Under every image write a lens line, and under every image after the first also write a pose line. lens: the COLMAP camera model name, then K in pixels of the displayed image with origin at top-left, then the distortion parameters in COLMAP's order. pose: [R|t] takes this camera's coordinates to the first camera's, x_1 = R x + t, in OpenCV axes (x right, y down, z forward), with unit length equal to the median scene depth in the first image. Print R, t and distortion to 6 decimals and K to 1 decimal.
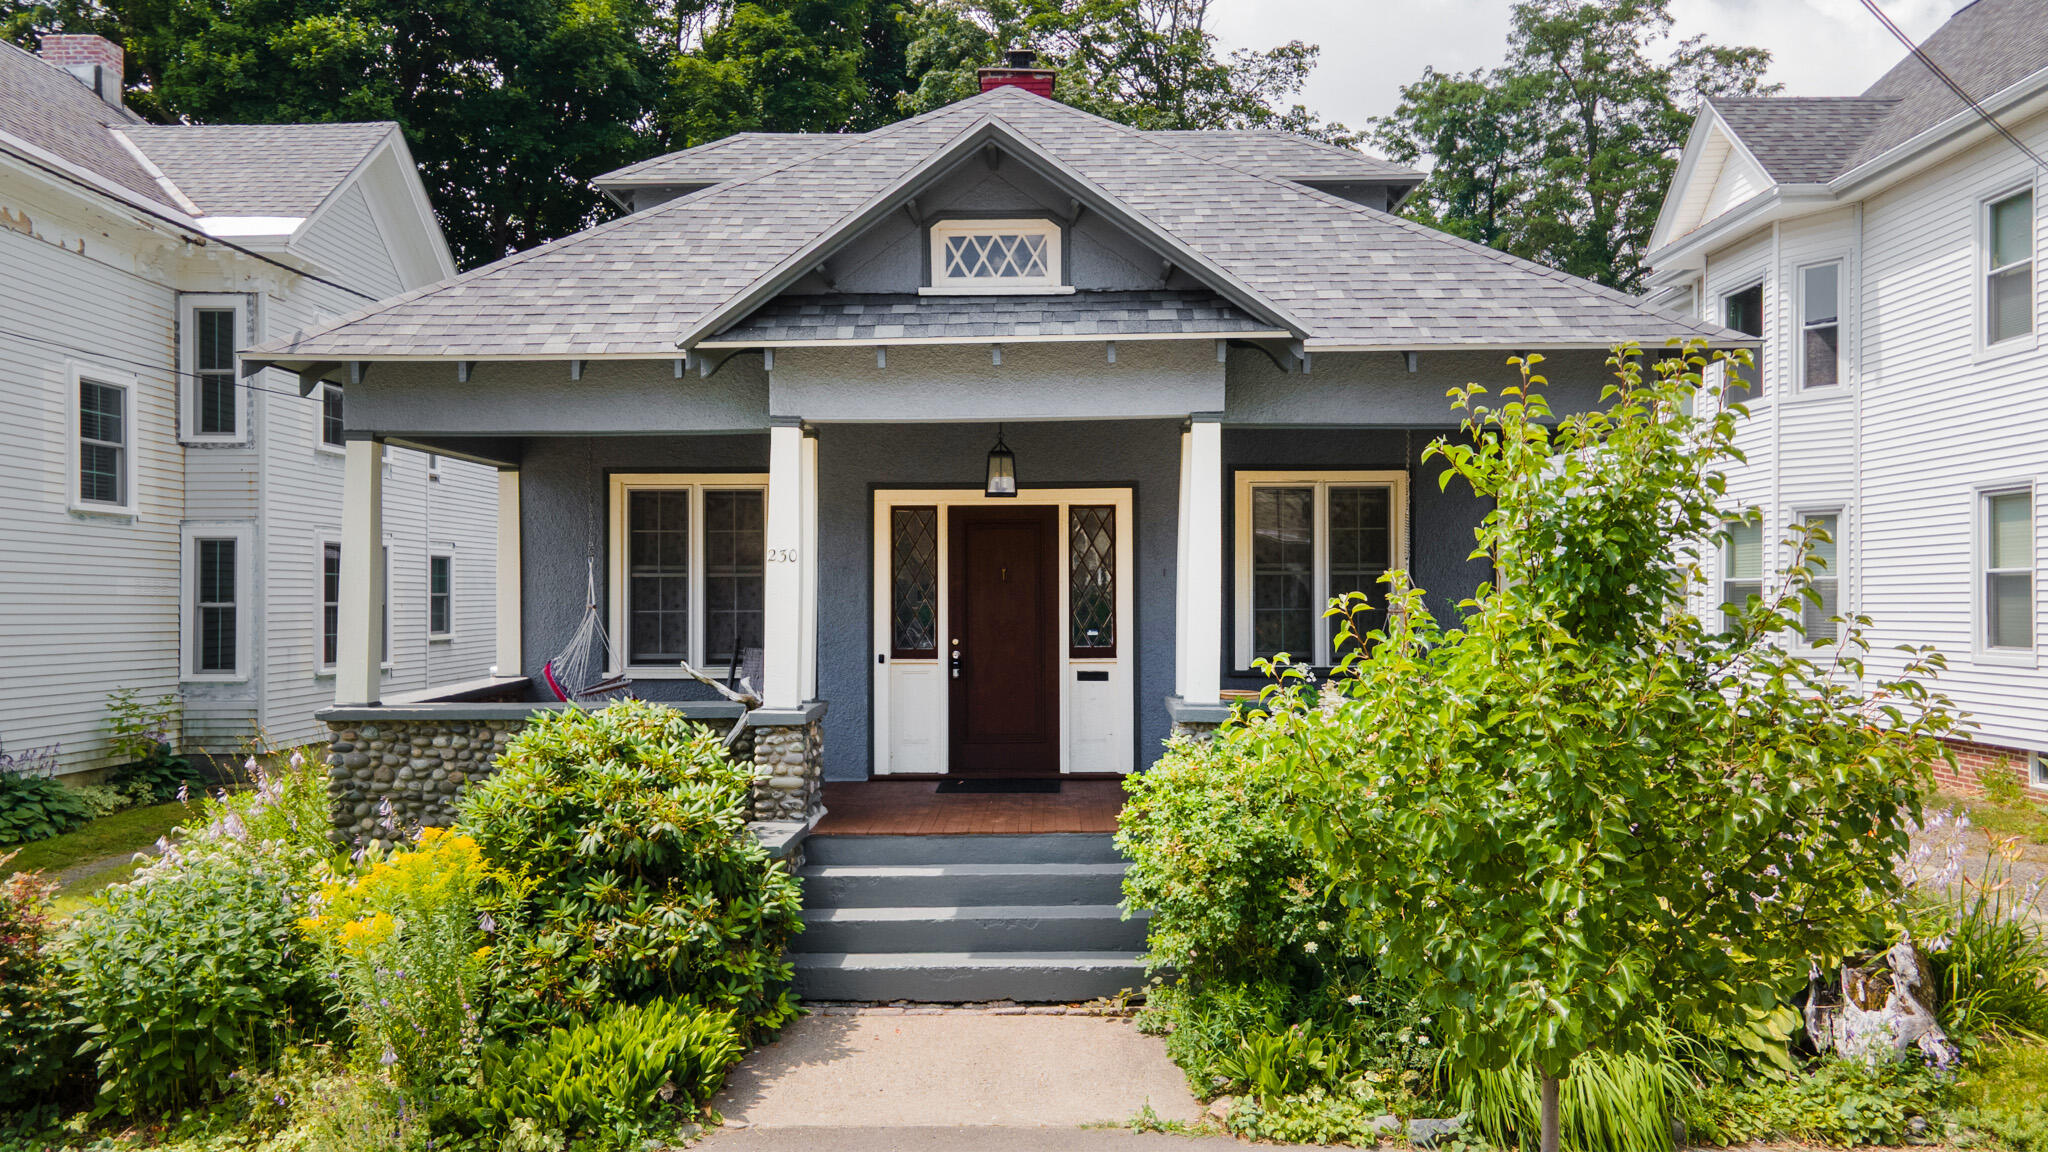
lens RADIAL K [[1532.1, 0, 1024.0], [0, 1532.1, 576.0], [0, 0, 1]] dist [0.024825, 0.055178]
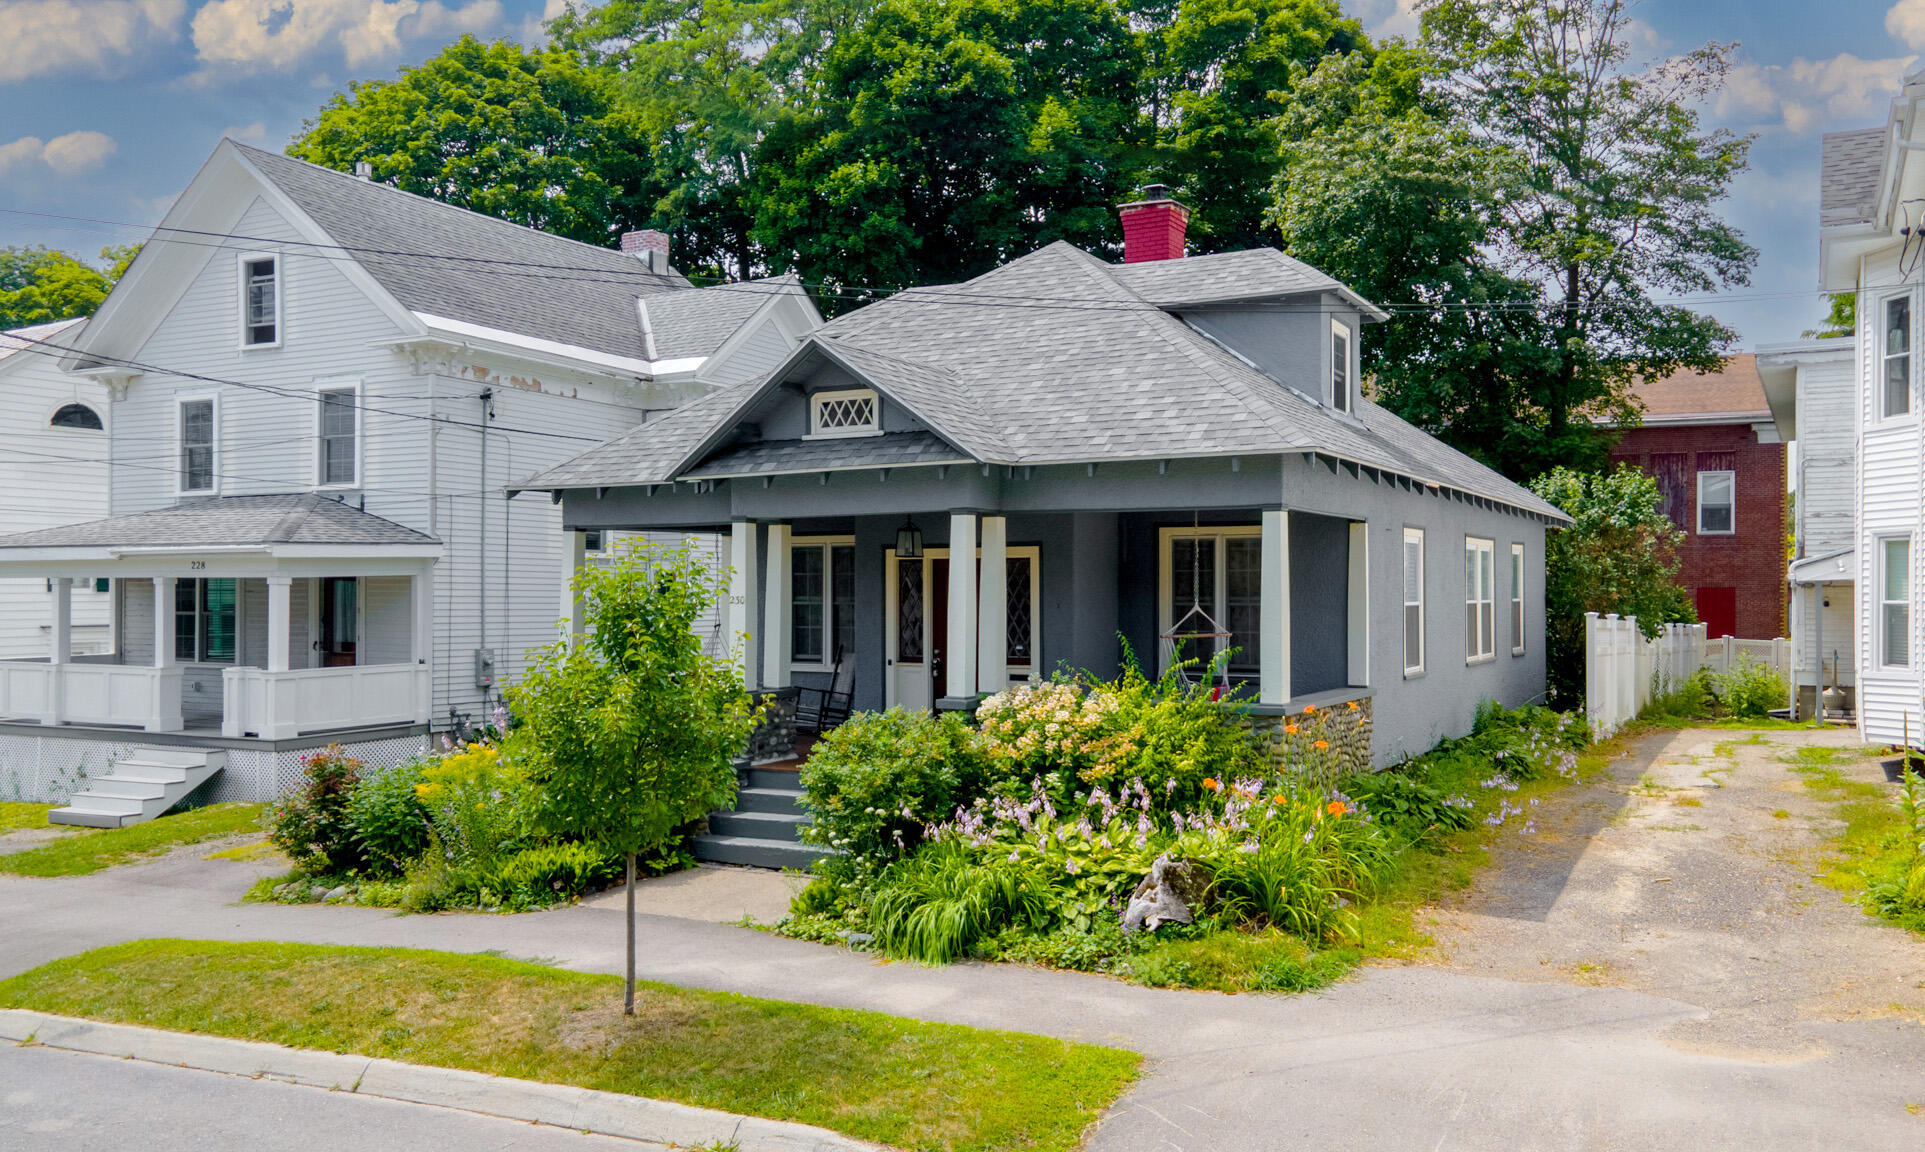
lens RADIAL K [[1469.0, 0, 962.5], [0, 1469.0, 576.0], [0, 0, 1]] dist [0.024955, 0.000204]
pose [[0.894097, -0.004428, -0.447852, 0.710231], [0.005478, 0.999984, 0.001050, -0.036337], [0.447841, -0.003392, 0.894107, -0.289256]]
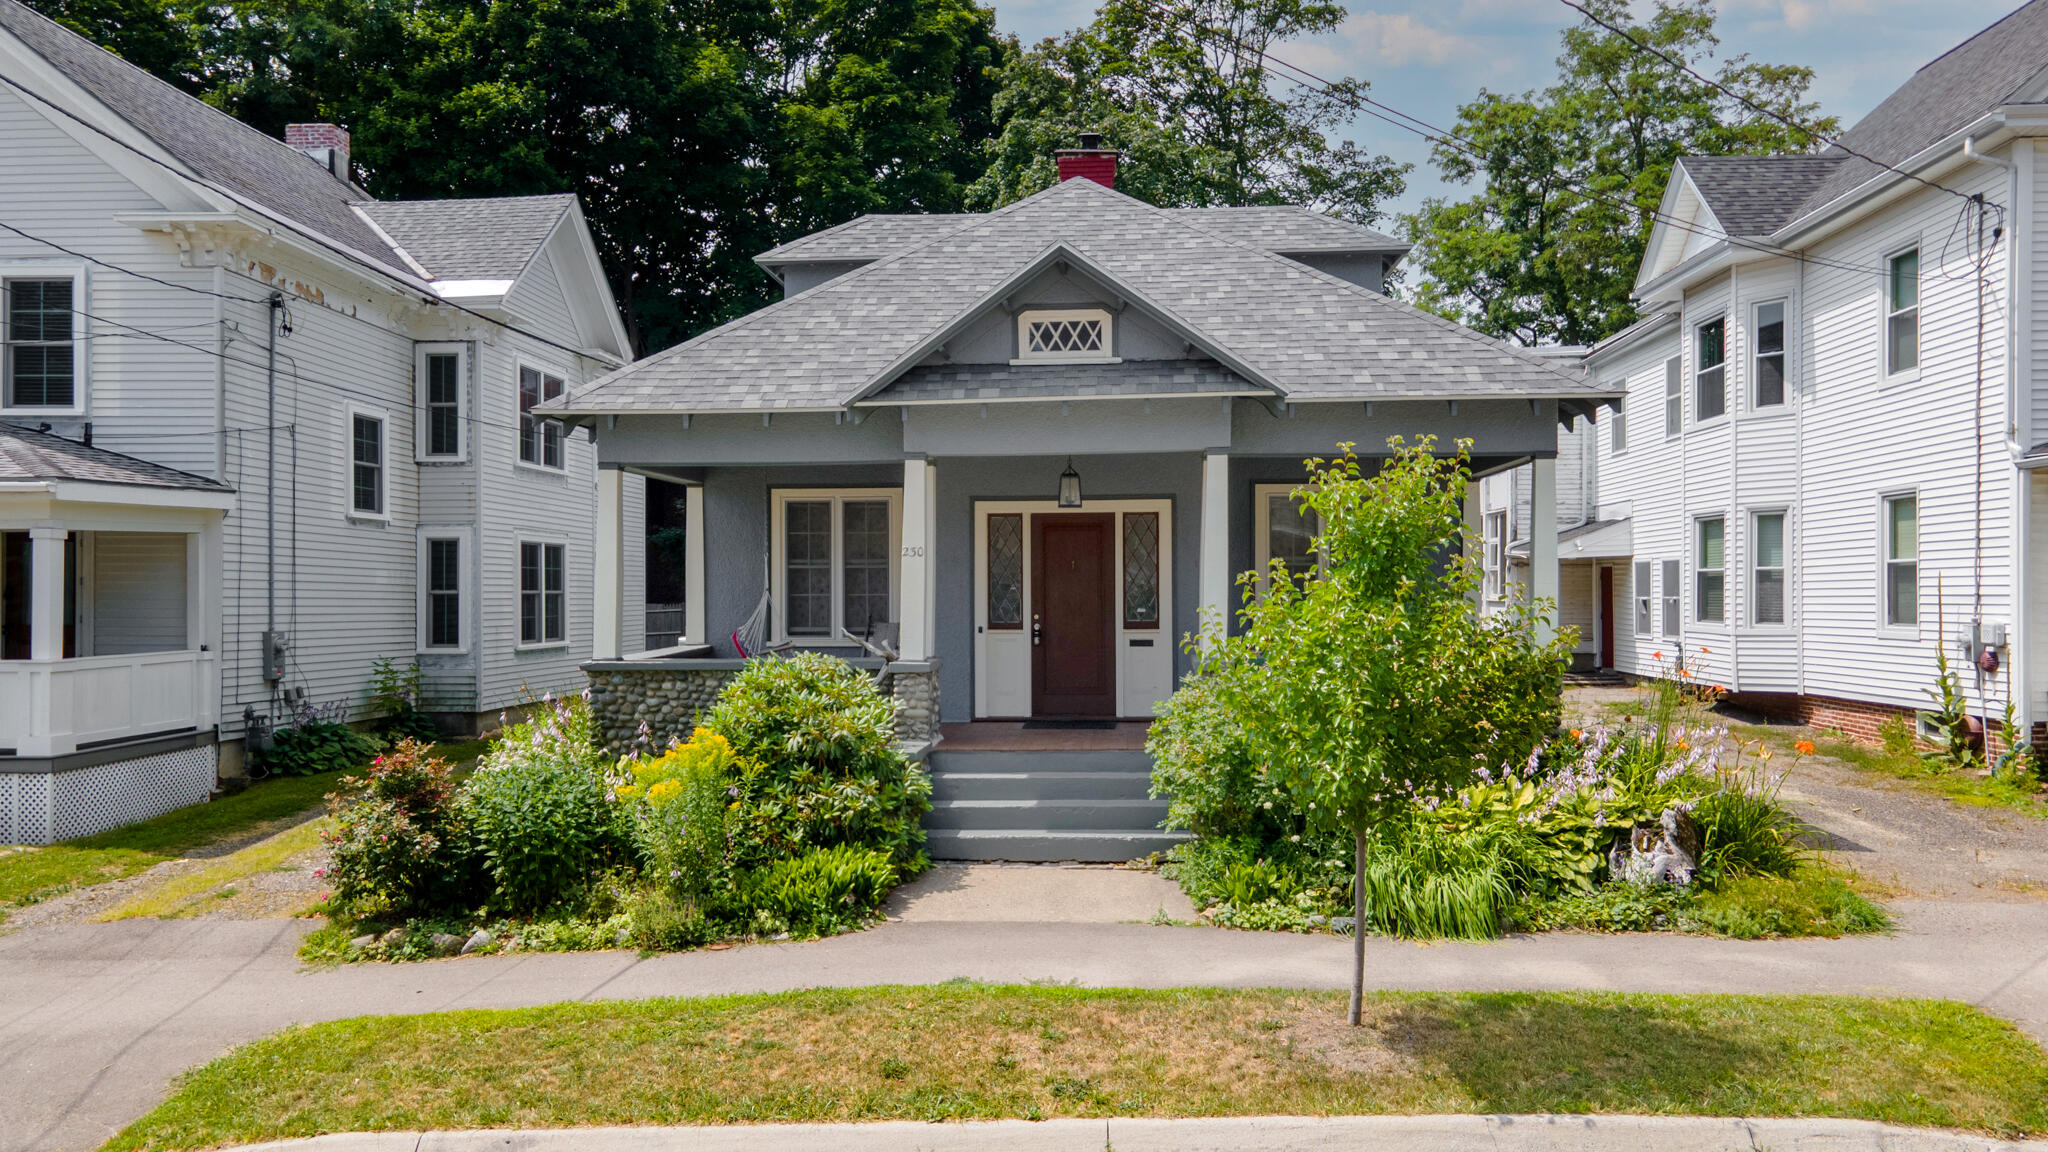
lens RADIAL K [[1493.2, 0, 1024.0], [0, 1493.2, 576.0], [0, 0, 1]] dist [0.032283, 0.004963]
pose [[0.998564, -0.001595, -0.053555, 0.015356], [0.001789, 0.999992, 0.003582, 0.003913], [0.053549, -0.003672, 0.998558, -0.327353]]
